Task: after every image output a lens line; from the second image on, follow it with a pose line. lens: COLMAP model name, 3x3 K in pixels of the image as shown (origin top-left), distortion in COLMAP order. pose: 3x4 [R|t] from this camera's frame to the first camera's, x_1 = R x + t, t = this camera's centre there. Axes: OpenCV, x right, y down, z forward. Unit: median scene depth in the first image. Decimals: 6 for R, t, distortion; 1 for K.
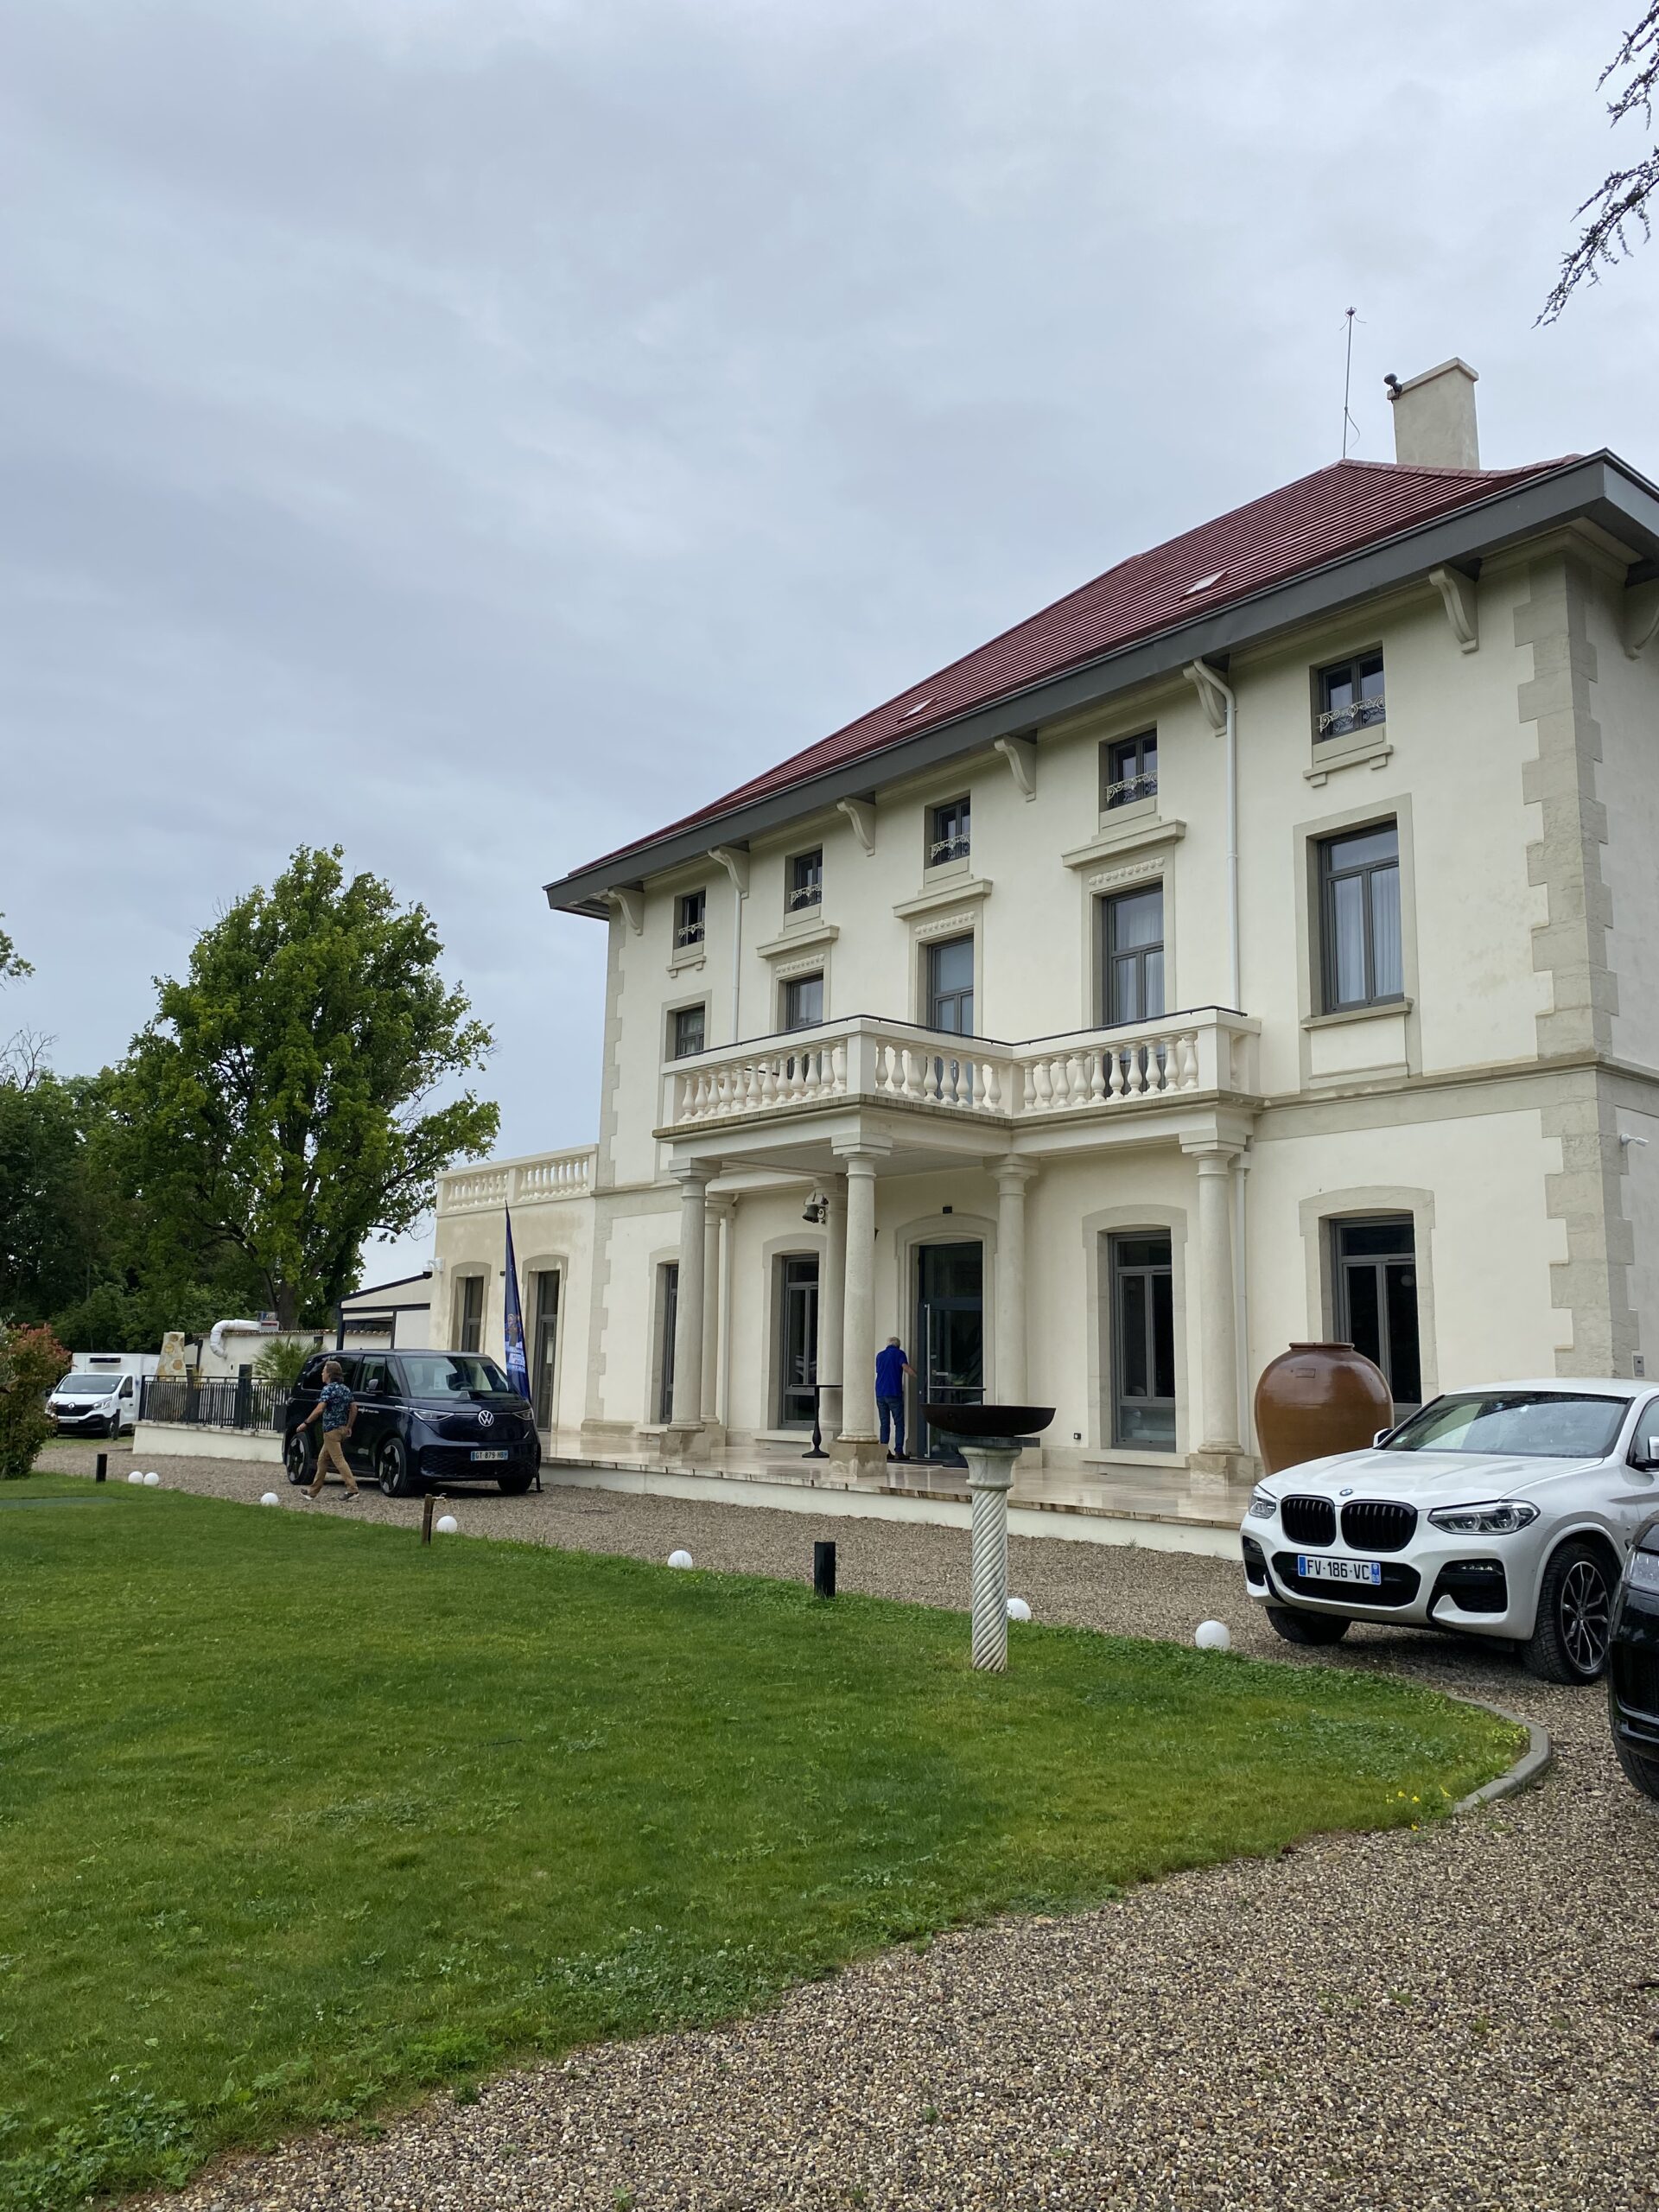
lens RADIAL K [[1680.3, 0, 828.5], [0, 1680.3, 1096.5], [0, 0, 1]] dist [0.006259, -0.016370]
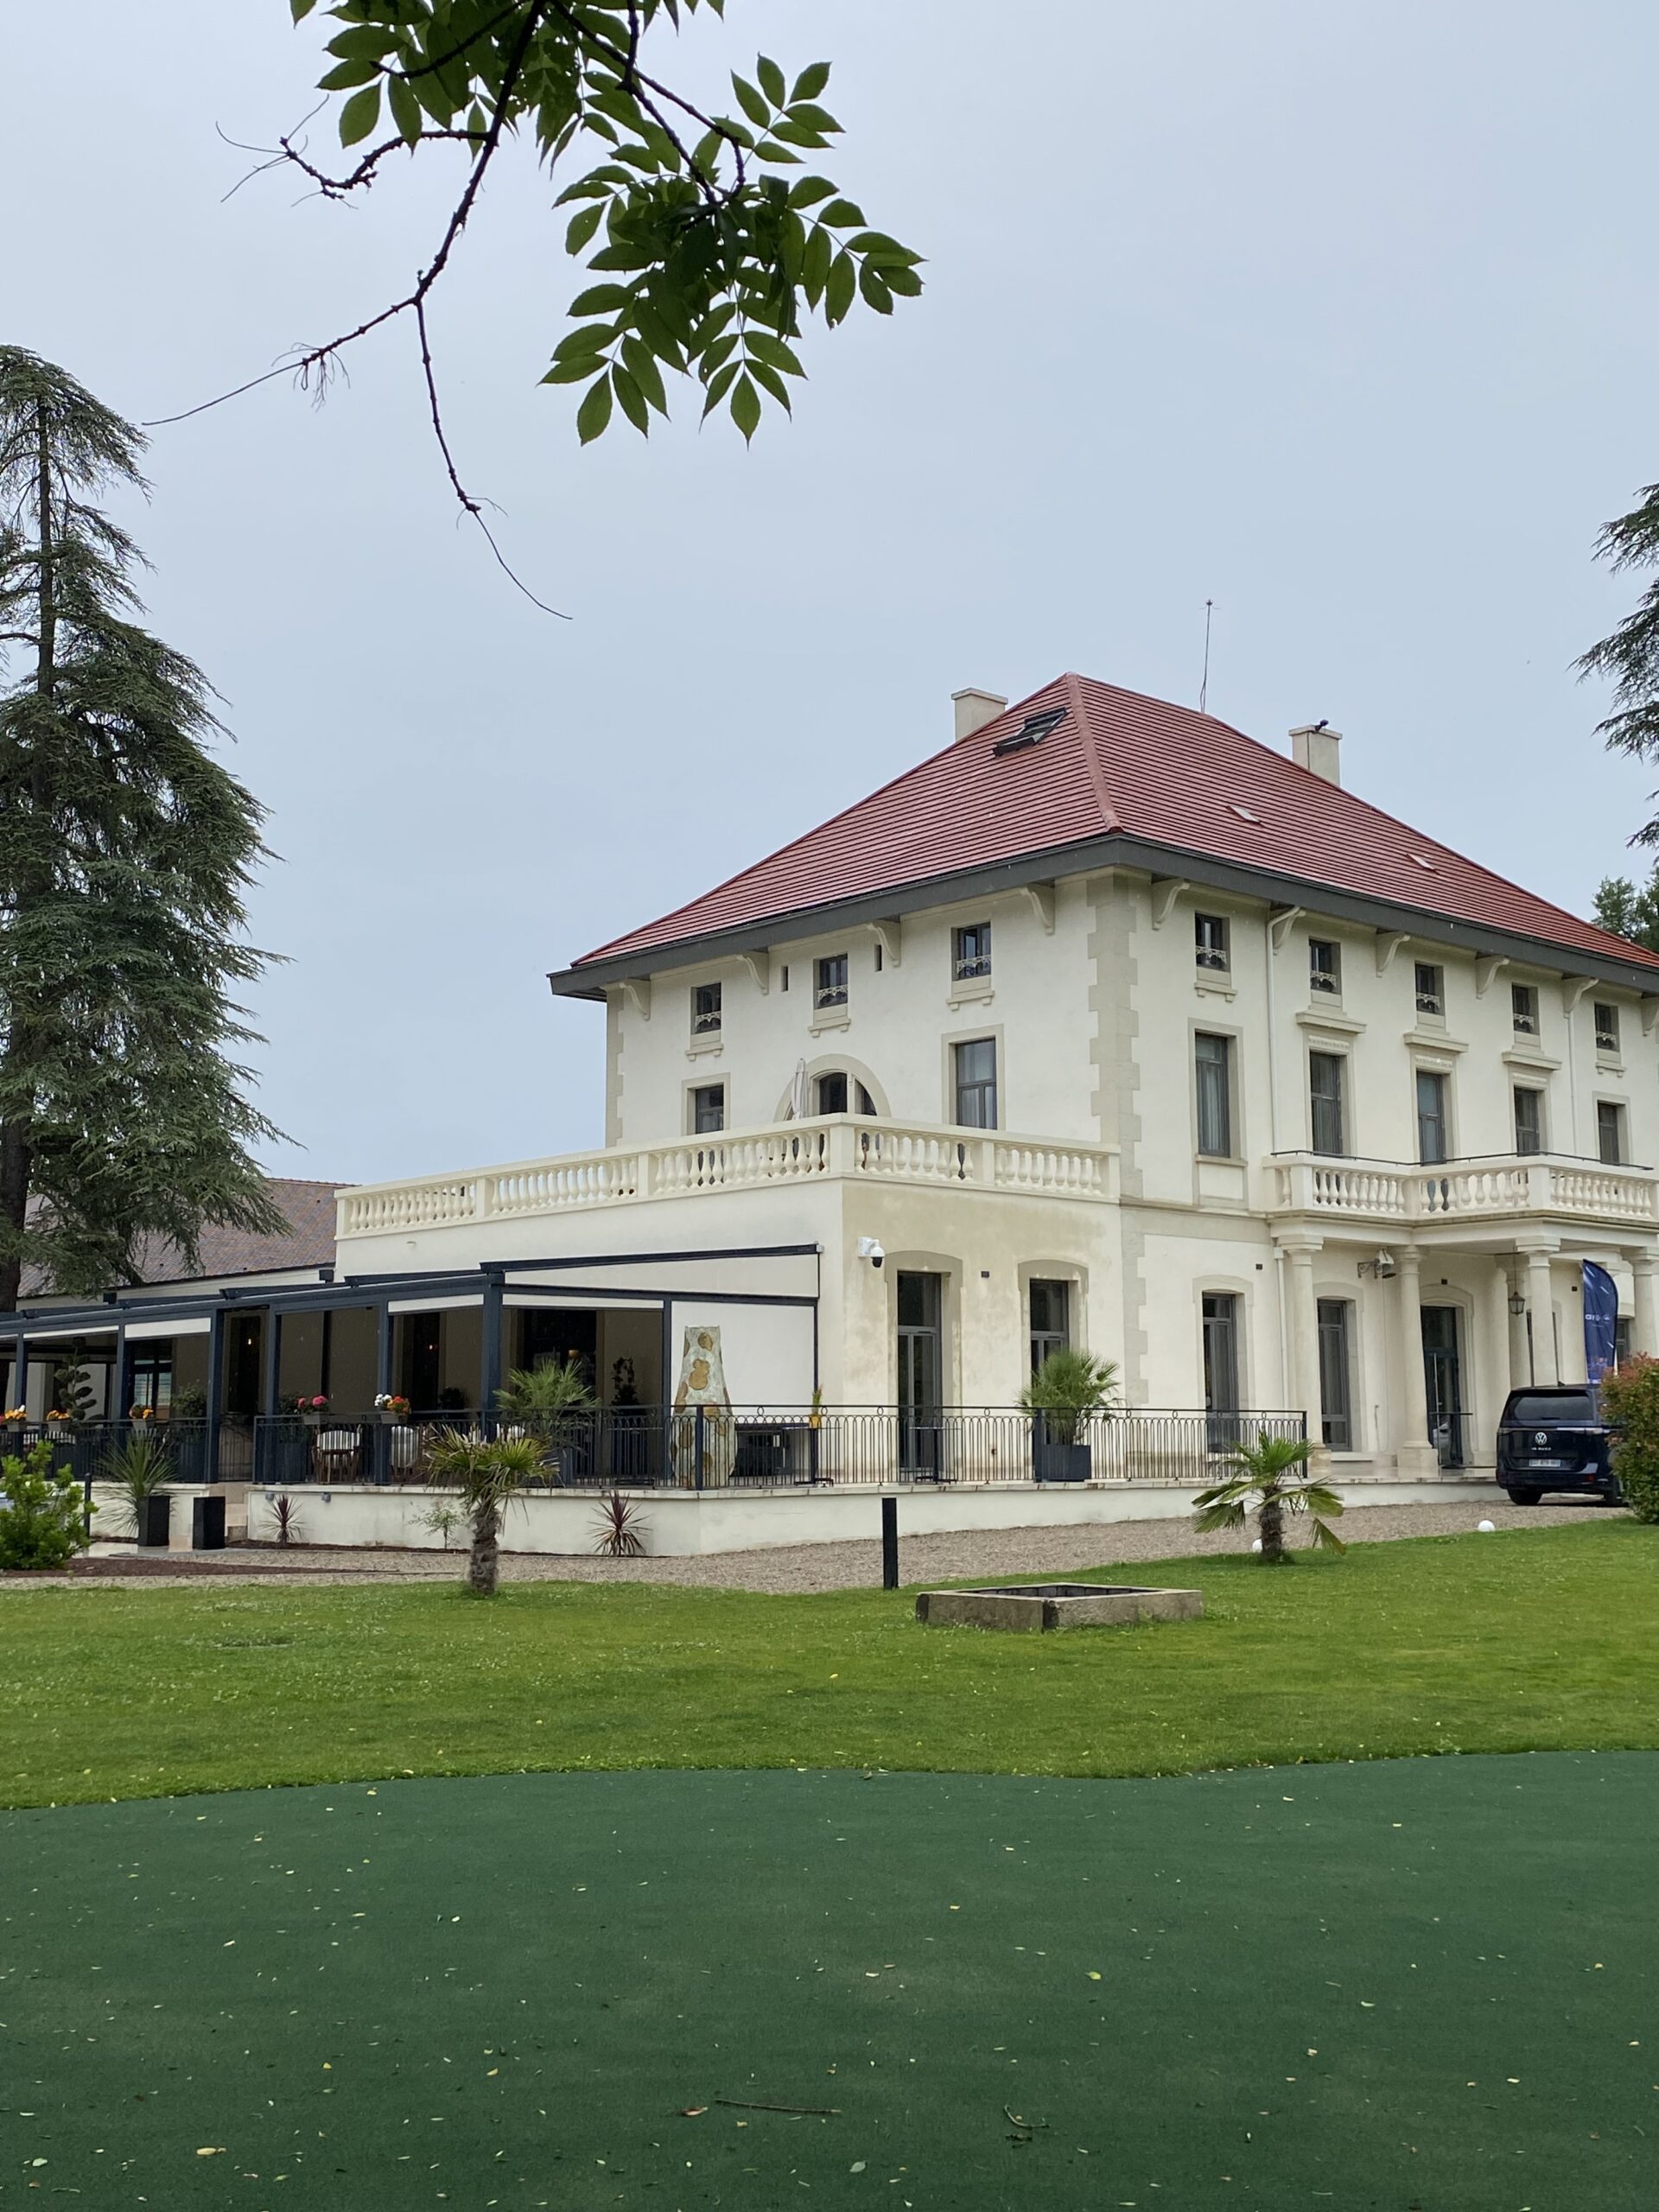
lens RADIAL K [[2326.1, 0, 829.5], [0, 2326.1, 1106.0], [0, 0, 1]] dist [0.213263, -0.774313]
pose [[-0.047300, 0.107246, 0.993107, -1.396901], [-0.157123, 0.981044, -0.113427, 0.175267], [-0.986446, -0.161405, -0.029552, 1.203136]]
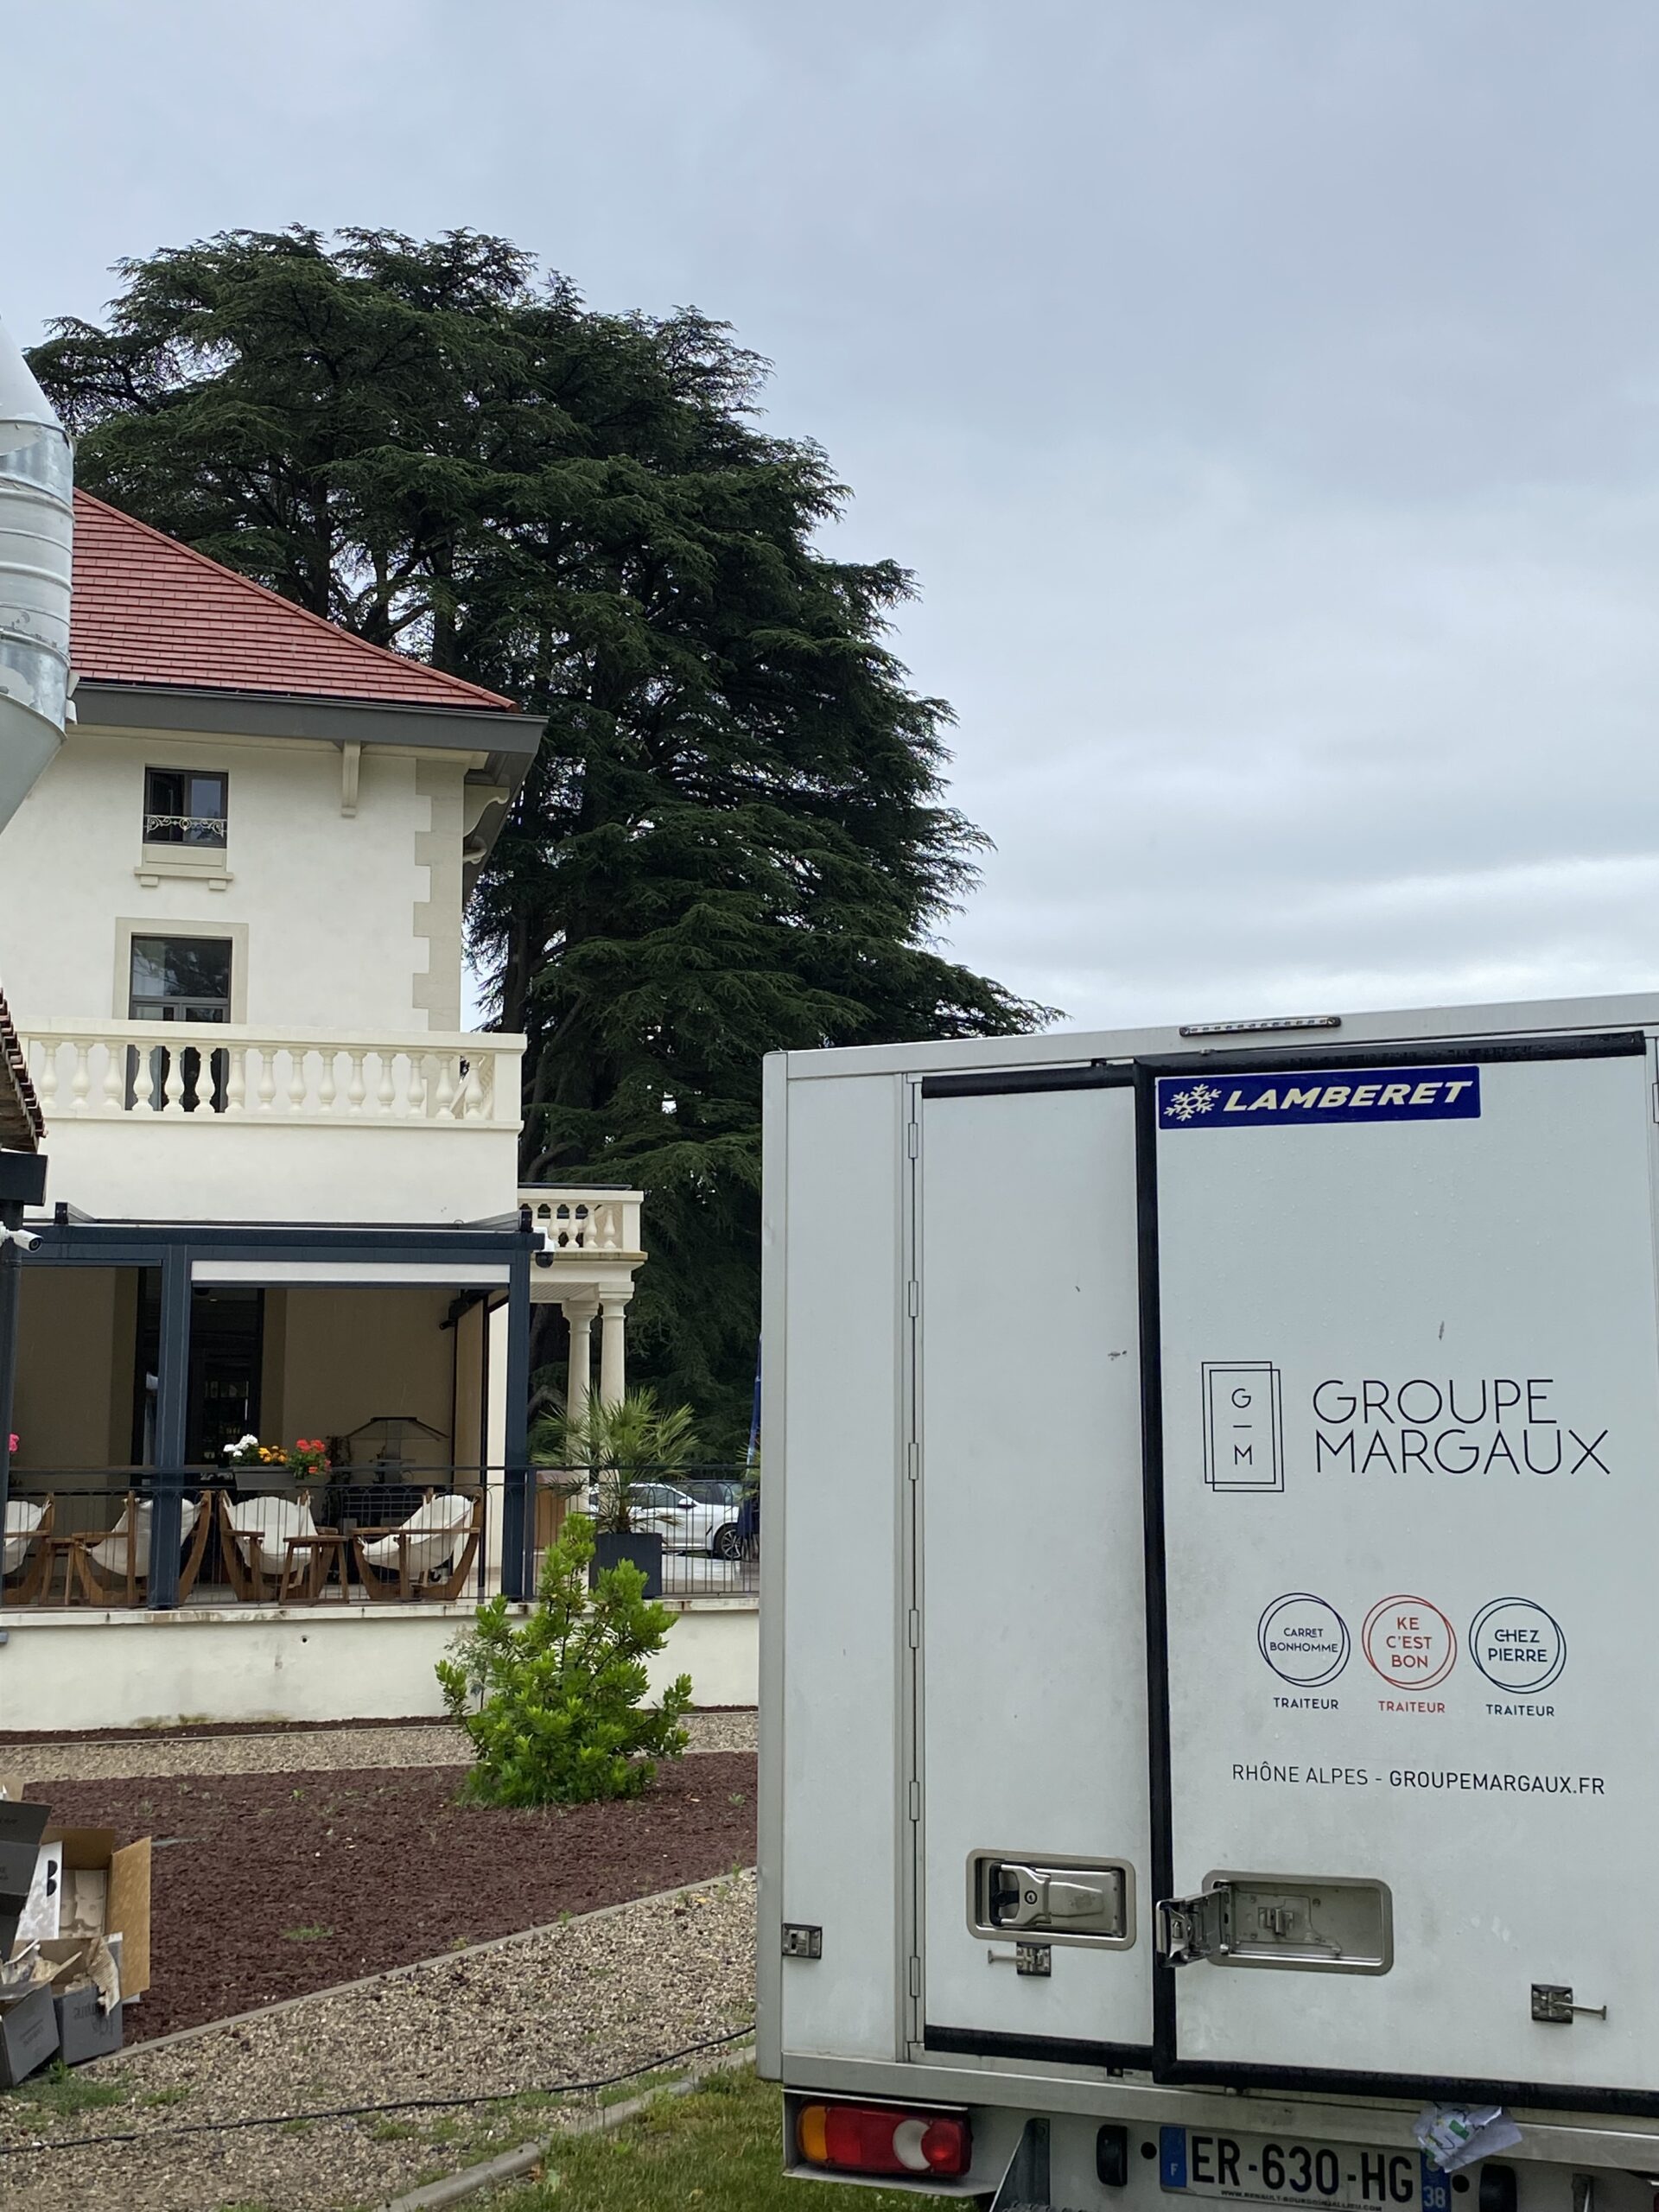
lens RADIAL K [[2581.5, 0, 826.5], [0, 2581.5, 1094.7], [0, 0, 1]] dist [0.012654, -0.029051]
pose [[-0.891822, 0.045966, 0.450044, -0.735740], [-0.094277, 0.954097, -0.284271, 0.297026], [-0.442453, -0.295948, -0.846552, 1.822500]]
